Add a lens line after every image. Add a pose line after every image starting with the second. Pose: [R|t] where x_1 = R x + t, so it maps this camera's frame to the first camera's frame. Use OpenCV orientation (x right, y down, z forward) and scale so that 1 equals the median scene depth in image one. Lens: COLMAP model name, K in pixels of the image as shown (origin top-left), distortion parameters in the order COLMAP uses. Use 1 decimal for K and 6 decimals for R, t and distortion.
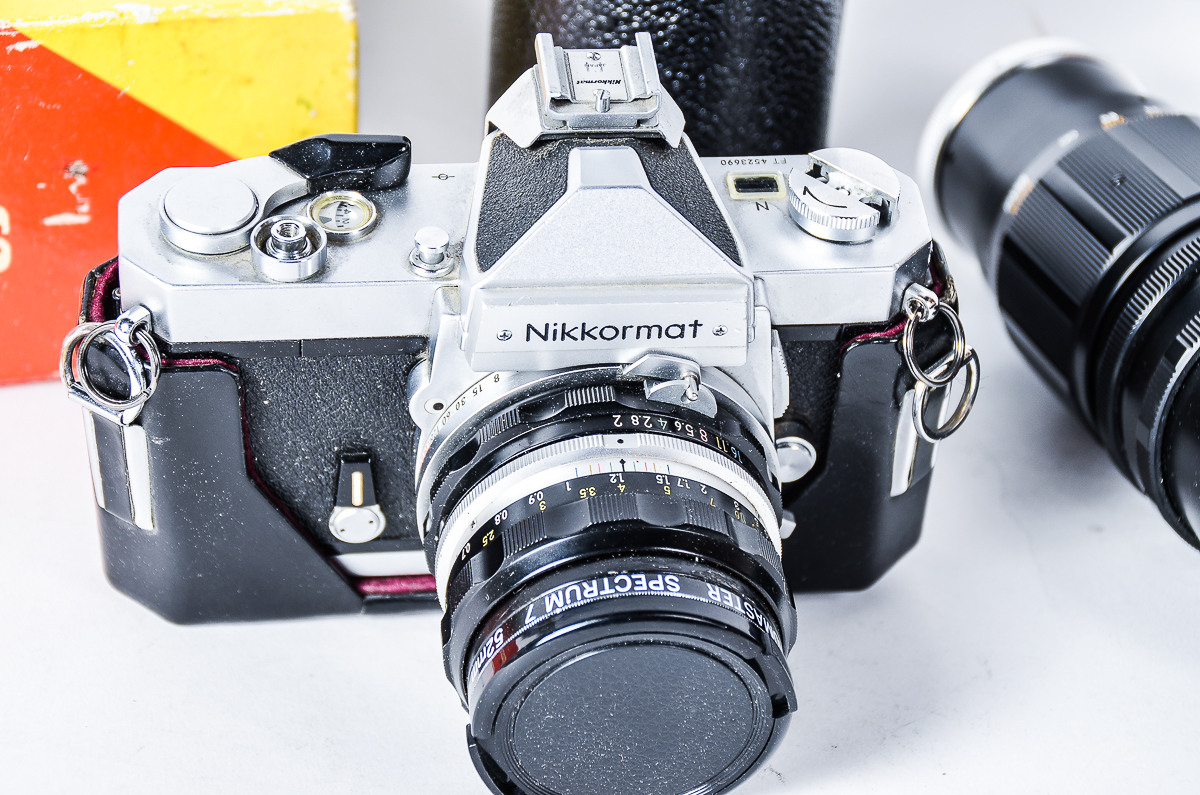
lens RADIAL K [[2831.6, 0, 597.0], [0, 2831.6, 399.6], [0, 0, 1]] dist [0.132684, 0.000000]
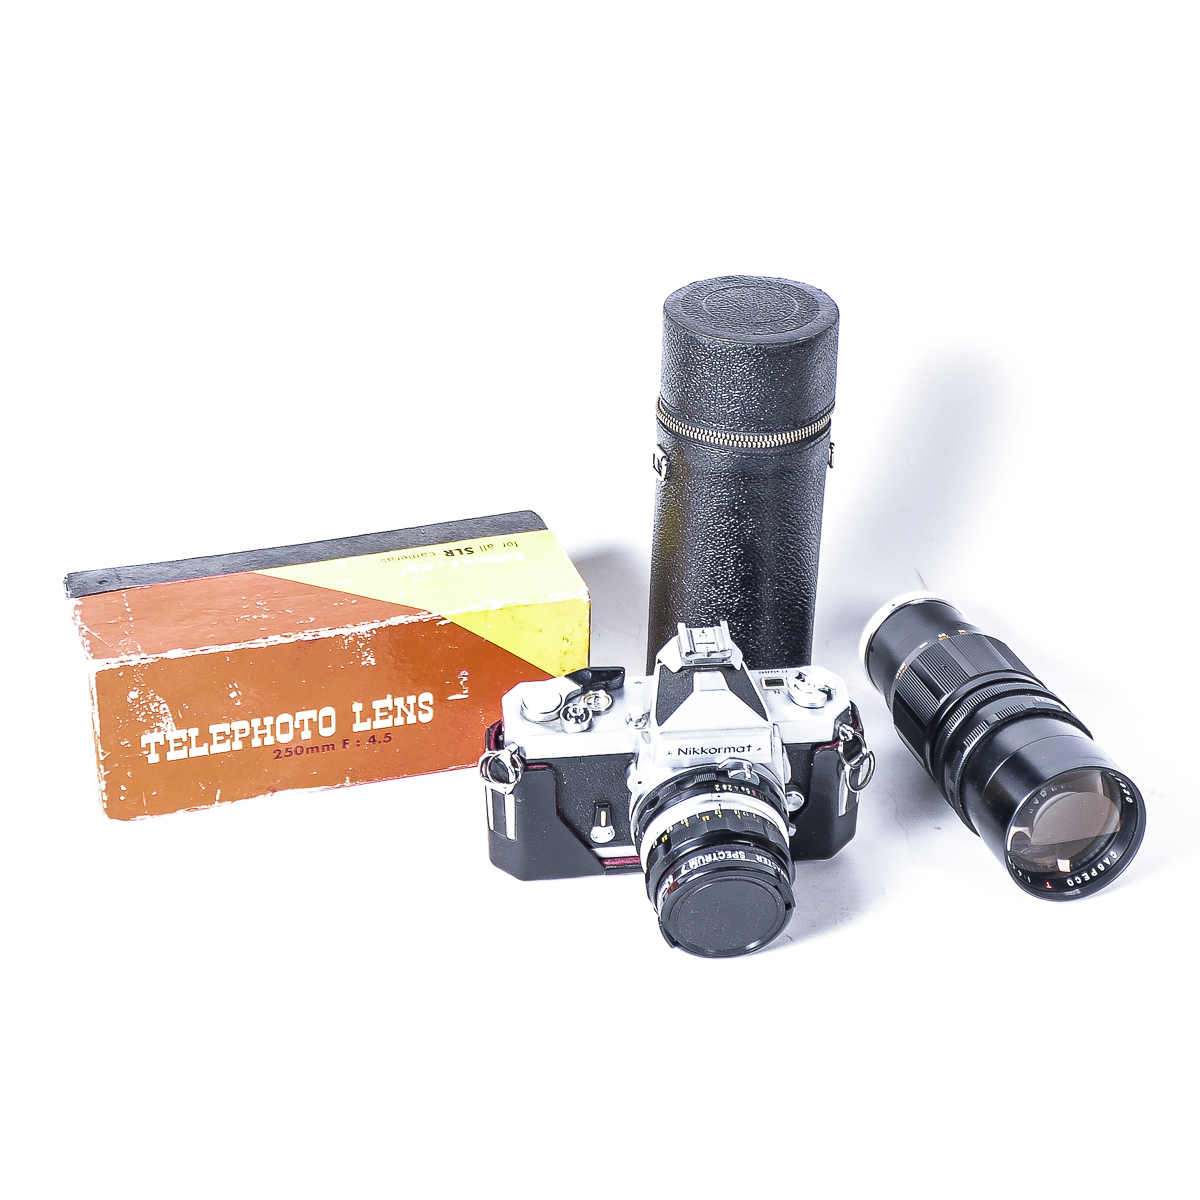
lens RADIAL K [[2619.4, 0, 602.8], [0, 2619.4, 600.3], [0, 0, 1]] dist [-0.198794, 0.000000]
pose [[0.999289, -0.026342, -0.026974, -0.024123], [0.025036, 0.998550, -0.047666, -0.044936], [0.028190, 0.046957, 0.998499, -1.140402]]
